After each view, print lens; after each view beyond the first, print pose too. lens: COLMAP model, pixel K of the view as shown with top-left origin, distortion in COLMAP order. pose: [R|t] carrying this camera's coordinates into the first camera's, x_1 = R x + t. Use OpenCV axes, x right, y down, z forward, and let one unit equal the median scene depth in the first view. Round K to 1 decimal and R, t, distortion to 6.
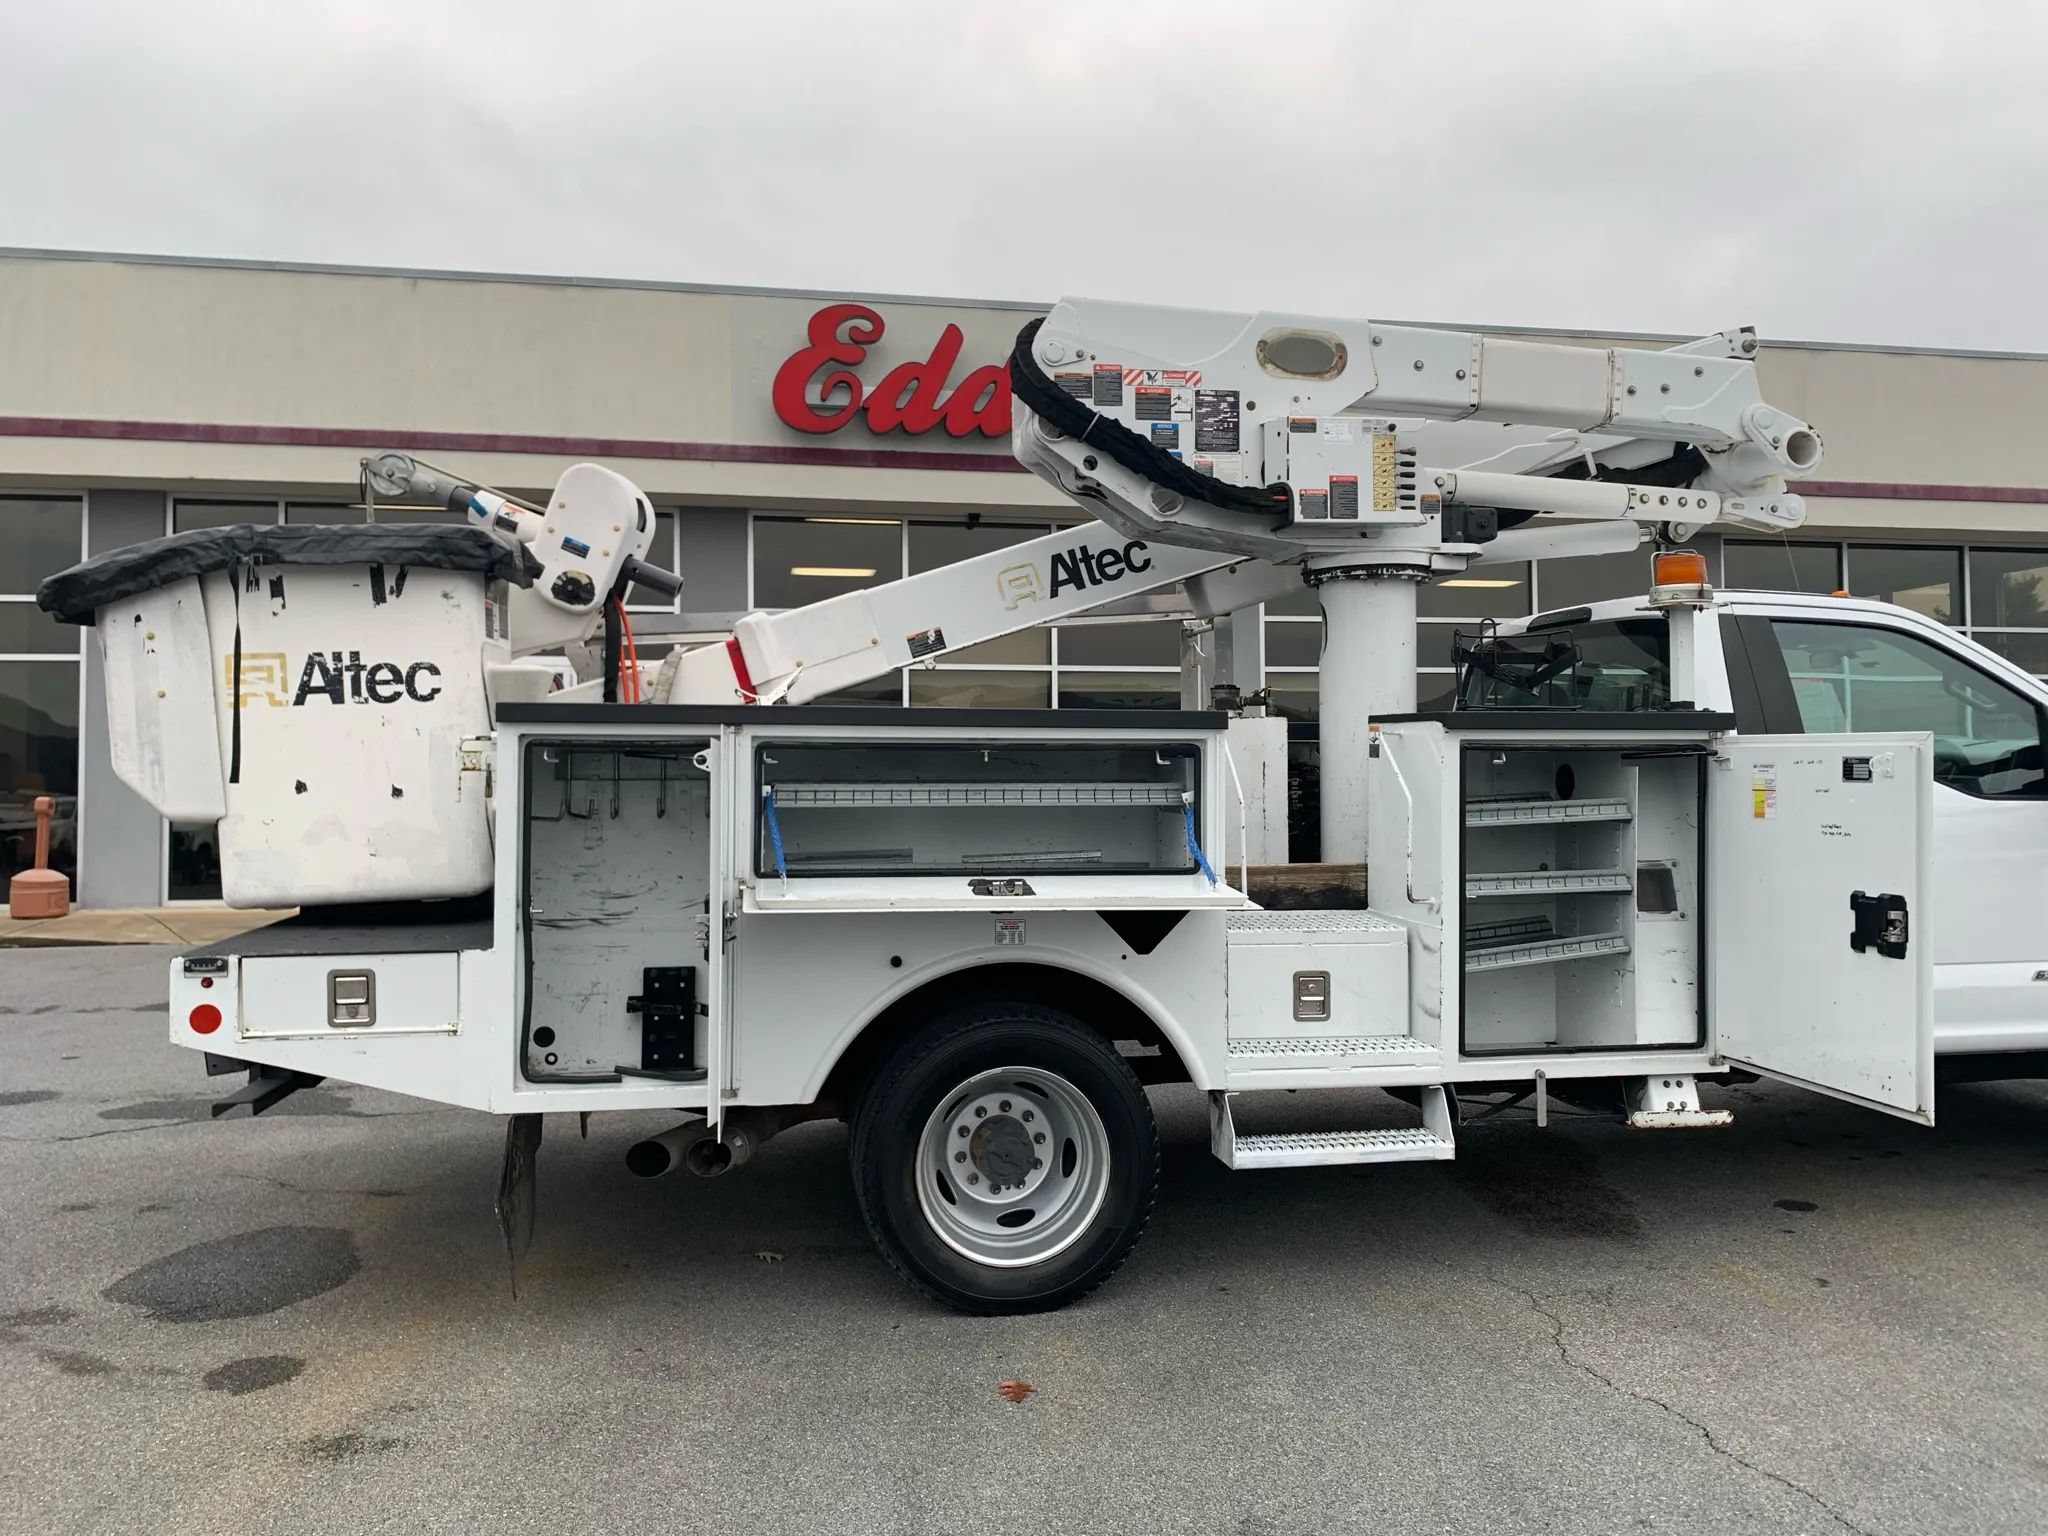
lens RADIAL K [[1536.0, 0, 983.9], [0, 1536.0, 764.9], [0, 0, 1]] dist [0.065706, 0.001192]
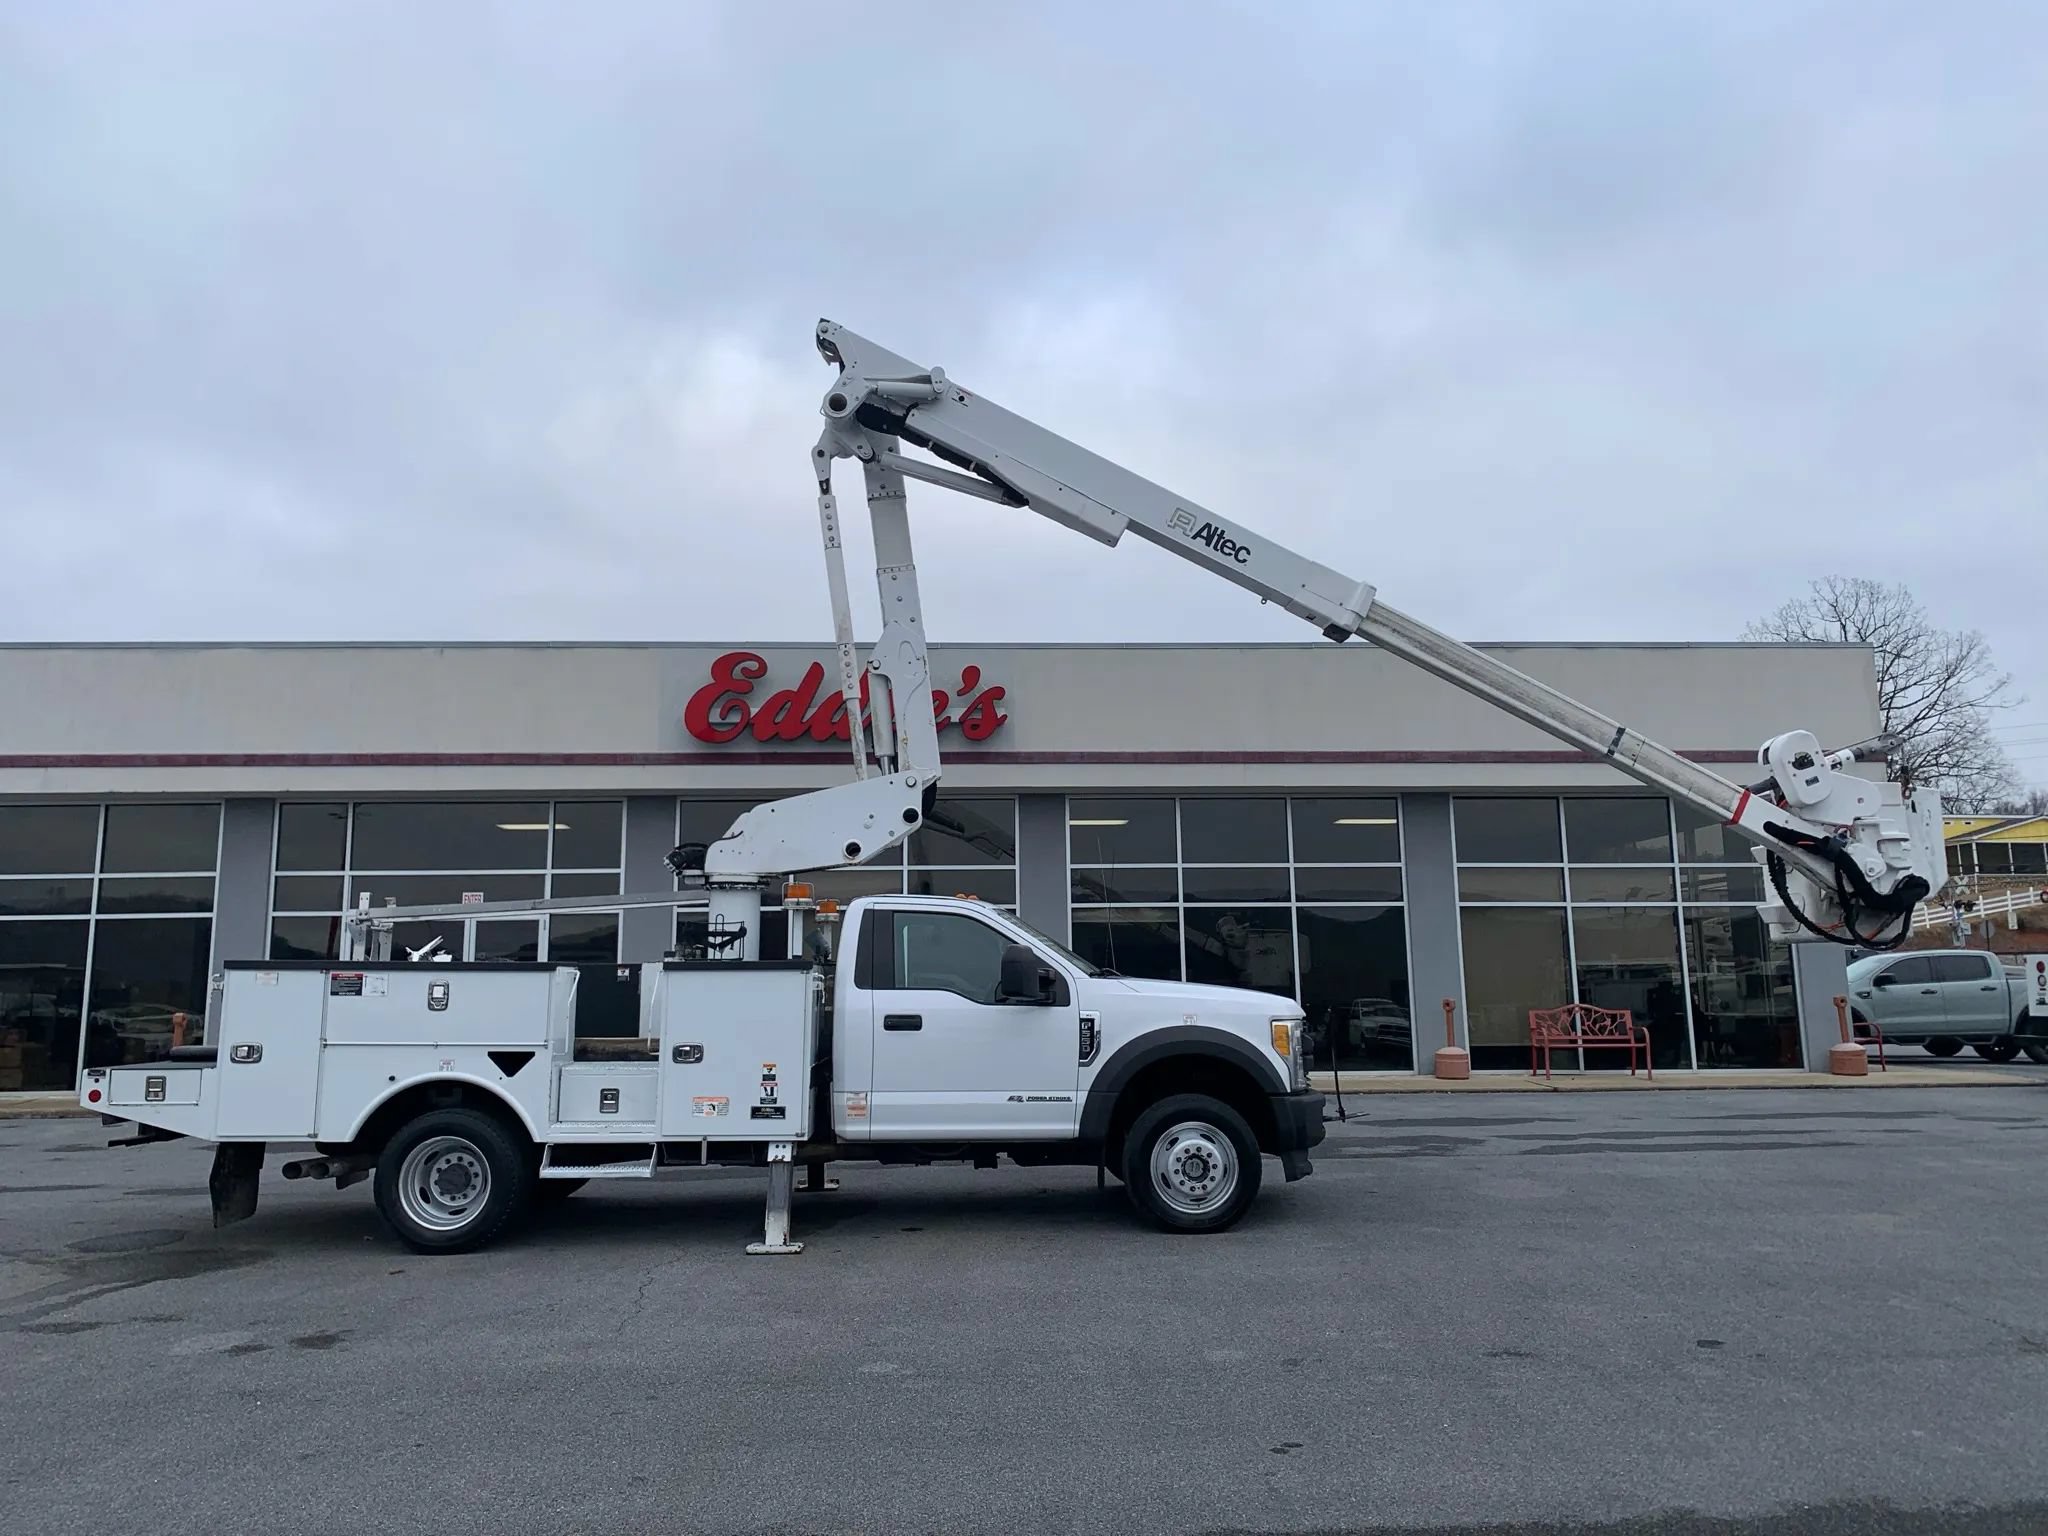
lens RADIAL K [[1528.9, 0, 1015.3], [0, 1528.9, 731.8], [0, 0, 1]] dist [0.006679, 0.005041]
pose [[0.993391, -0.033949, -0.109645, 0.860960], [0.016329, 0.987341, -0.157767, -0.007414], [0.113613, 0.154934, 0.981370, -0.894457]]
